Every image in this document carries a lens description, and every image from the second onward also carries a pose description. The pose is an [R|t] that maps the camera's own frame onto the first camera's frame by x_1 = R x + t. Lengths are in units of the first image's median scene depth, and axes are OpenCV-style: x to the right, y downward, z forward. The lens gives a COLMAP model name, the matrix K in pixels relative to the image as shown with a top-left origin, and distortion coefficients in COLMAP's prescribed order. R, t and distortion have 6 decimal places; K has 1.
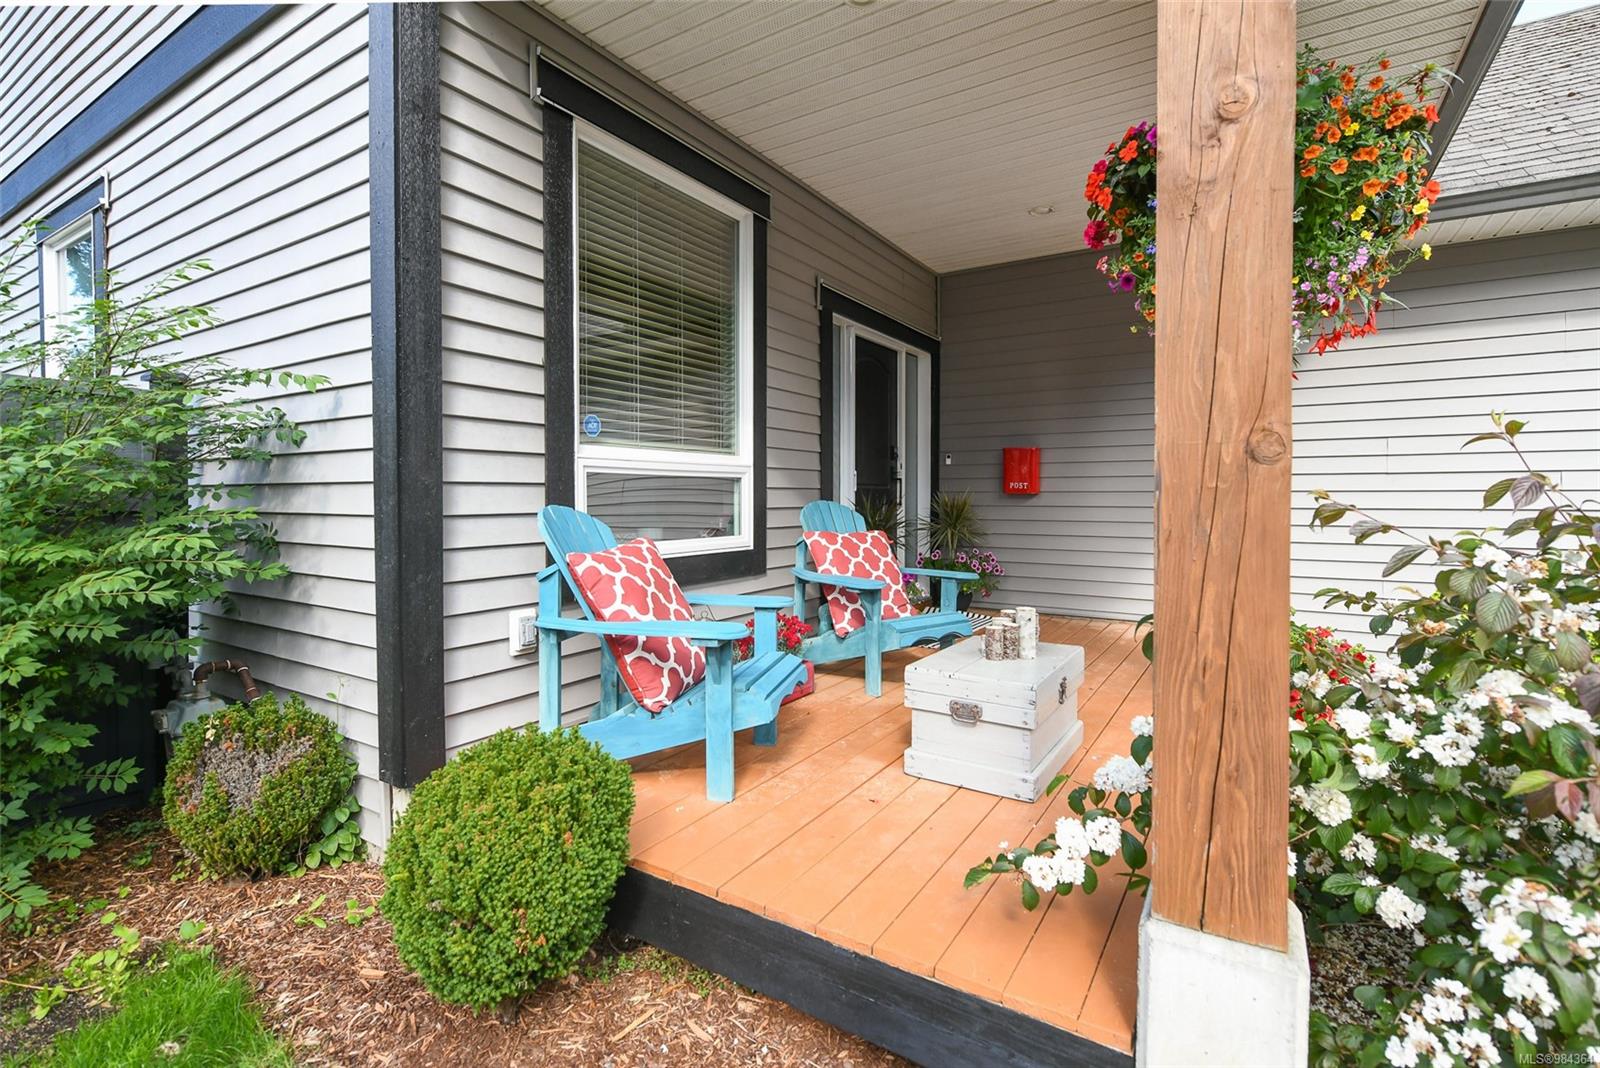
lens RADIAL K [[738.0, 0, 798.9], [0, 738.0, 524.8], [0, 0, 1]] dist [0.000532, 0.000020]
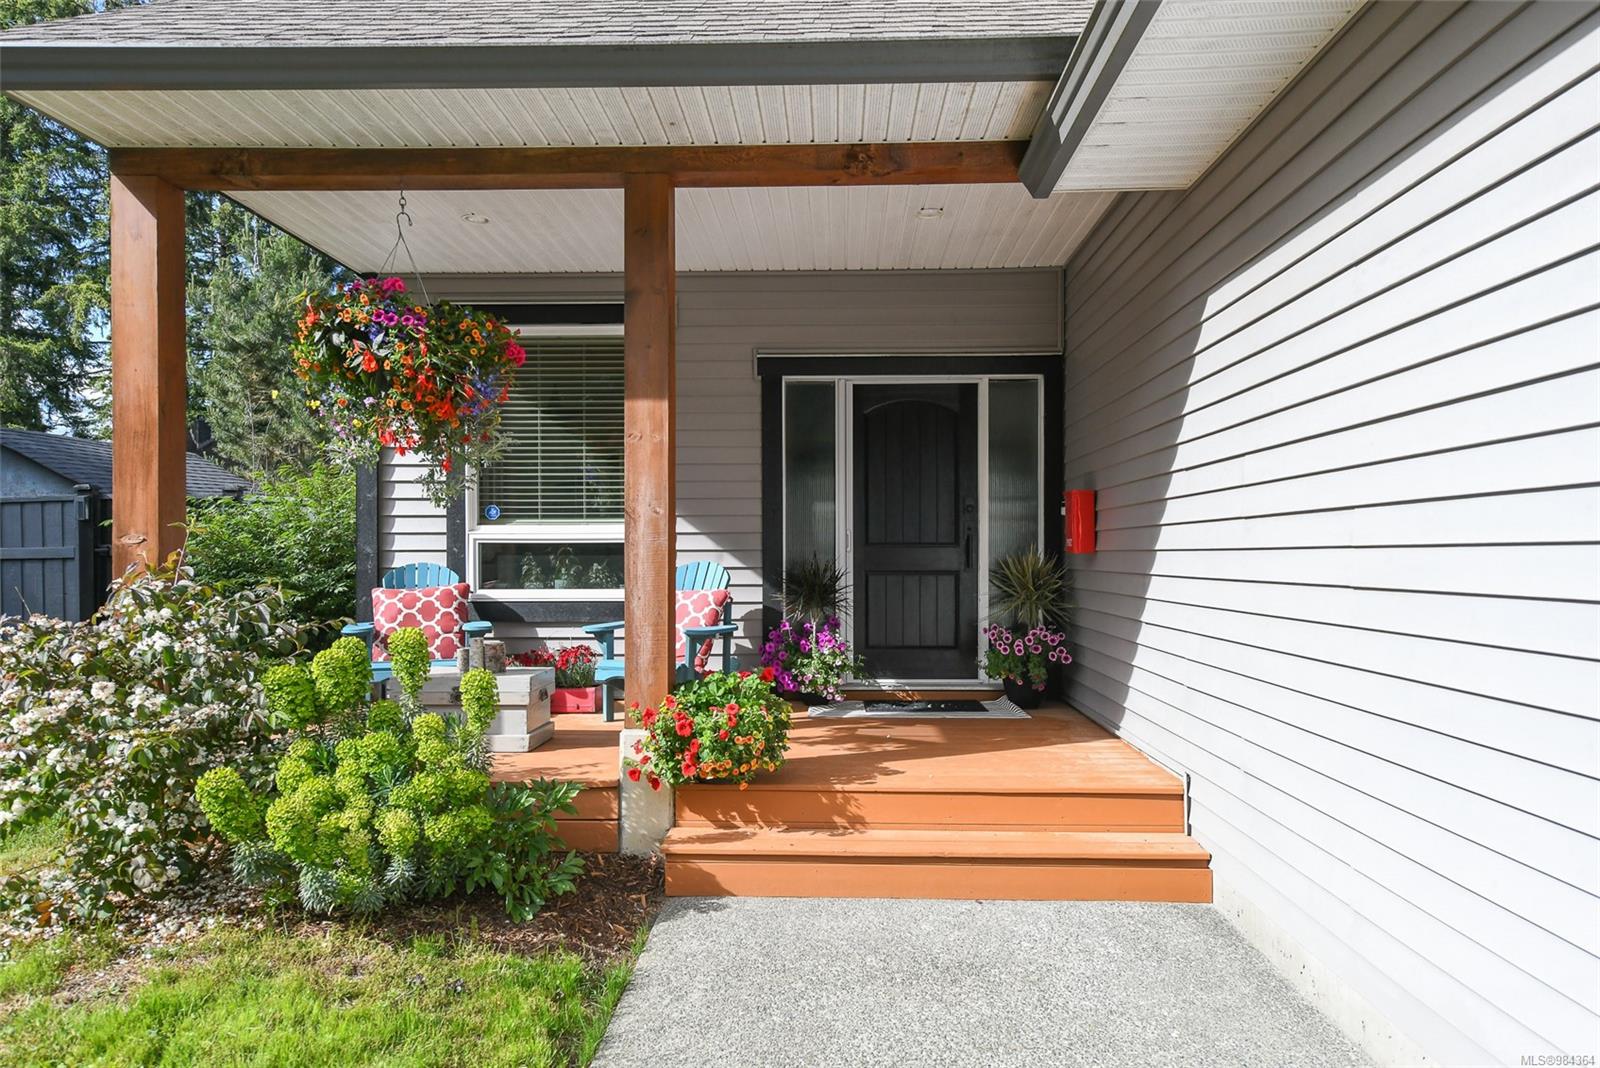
lens RADIAL K [[1047.6, 0, 810.8], [0, 1047.6, 562.6], [0, 0, 1]] dist [0.011215, 0.006573]
pose [[0.508763, 0.007451, -0.860874, 1.552919], [-0.031958, 0.999437, -0.010237, -0.021099], [0.860313, 0.032720, 0.508715, 0.356570]]
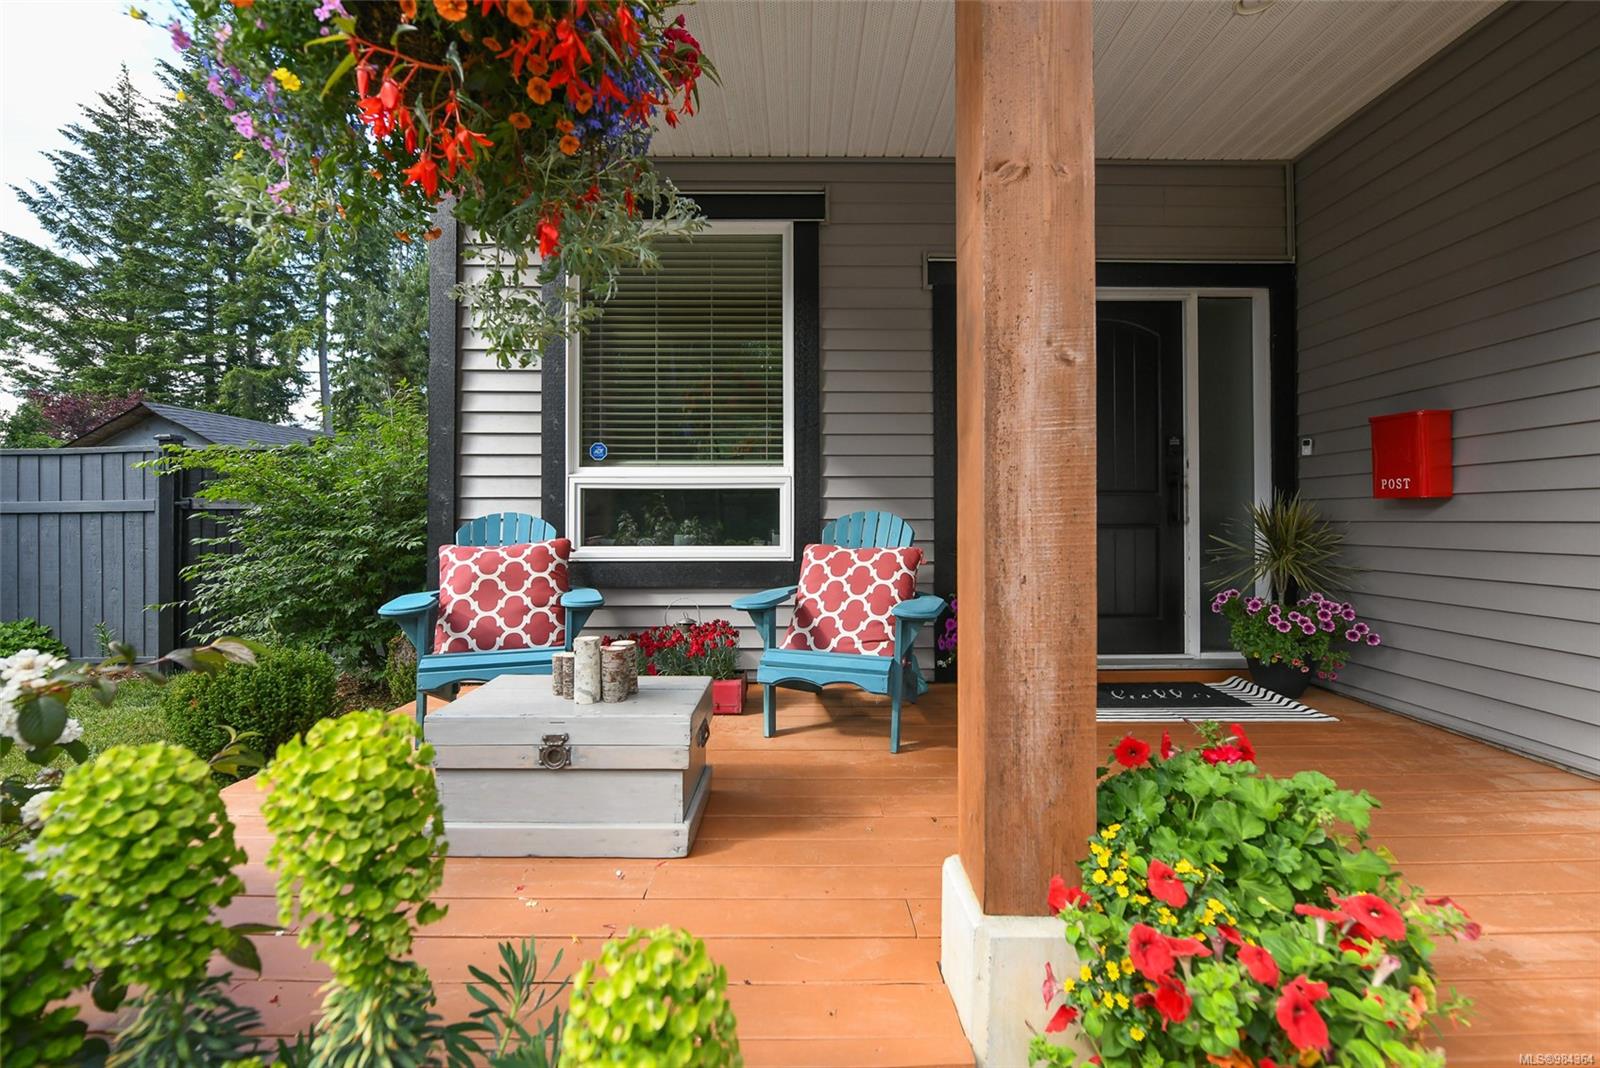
lens RADIAL K [[647.4, 0, 802.0], [0, 647.4, 520.6], [0, 0, 1]] dist [-0.010884, -0.000568]
pose [[0.541840, 0.003654, -0.840474, 0.666569], [-0.032457, 0.999336, -0.016580, -0.006492], [0.839855, 0.036263, 0.541599, 0.546681]]
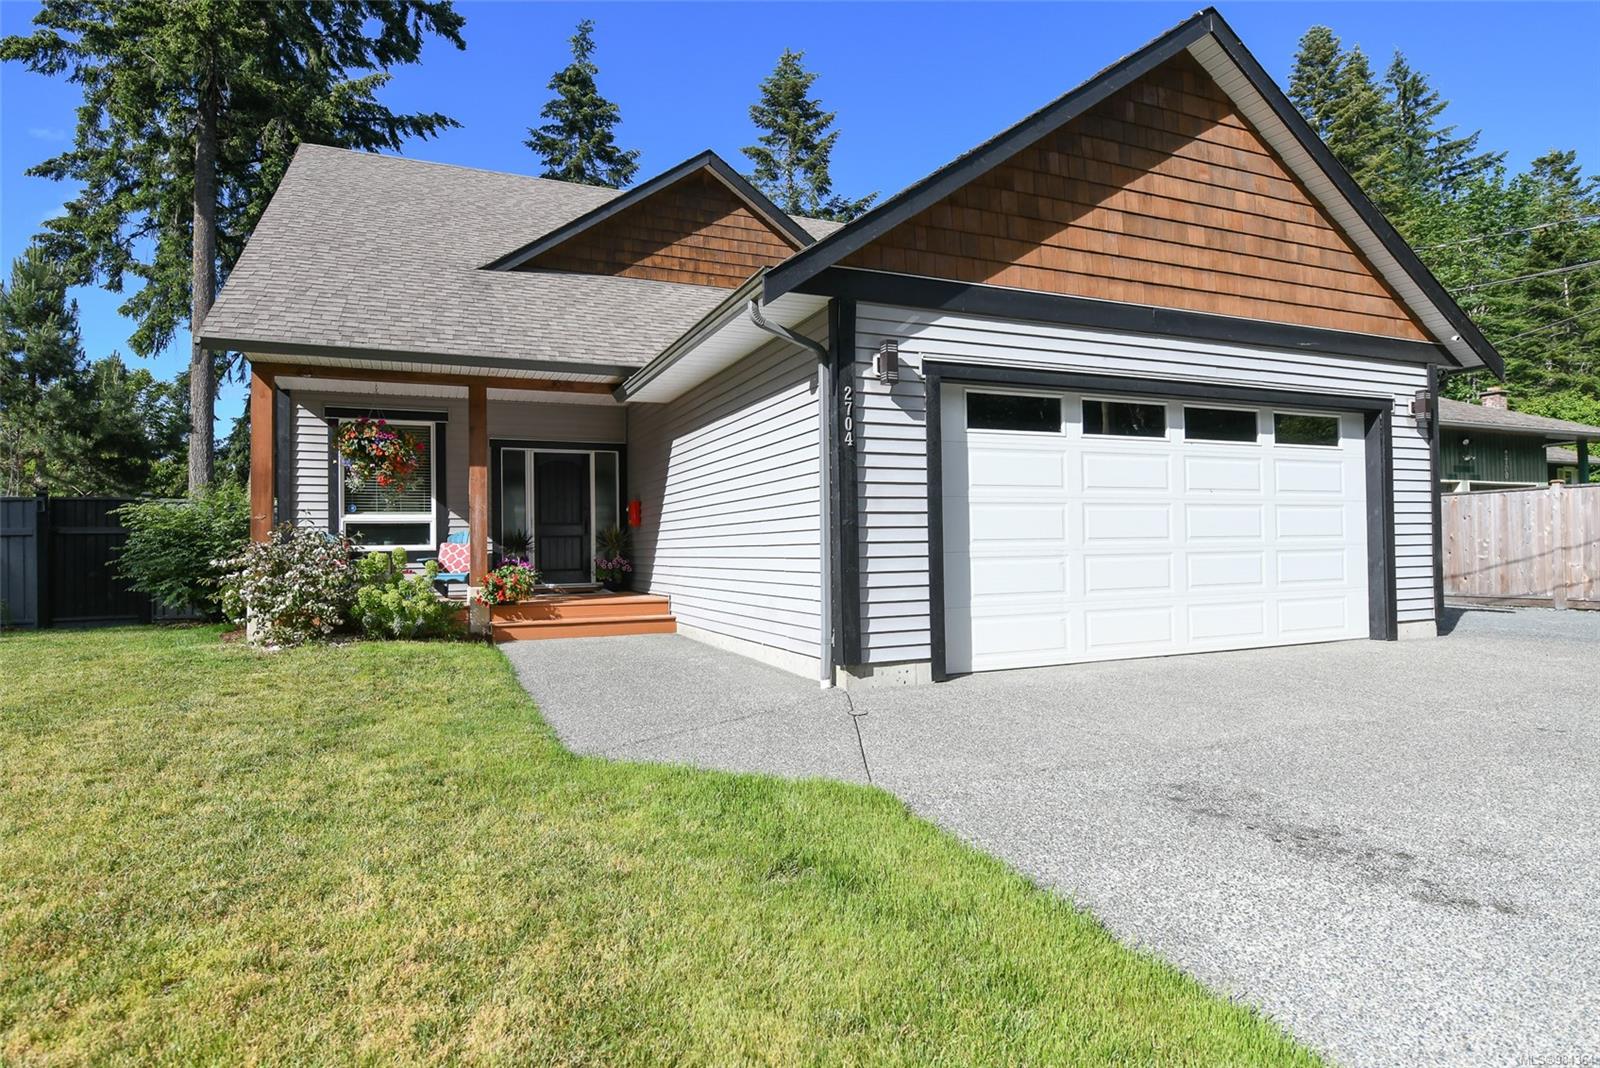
lens RADIAL K [[867.7, 0, 804.5], [0, 867.7, 527.8], [0, 0, 1]] dist [-0.001414, -0.000562]
pose [[0.829735, -0.023464, -0.557664, 2.711547], [-0.007030, 0.998597, -0.052477, 0.105431], [0.558113, 0.047462, 0.828407, -0.799899]]
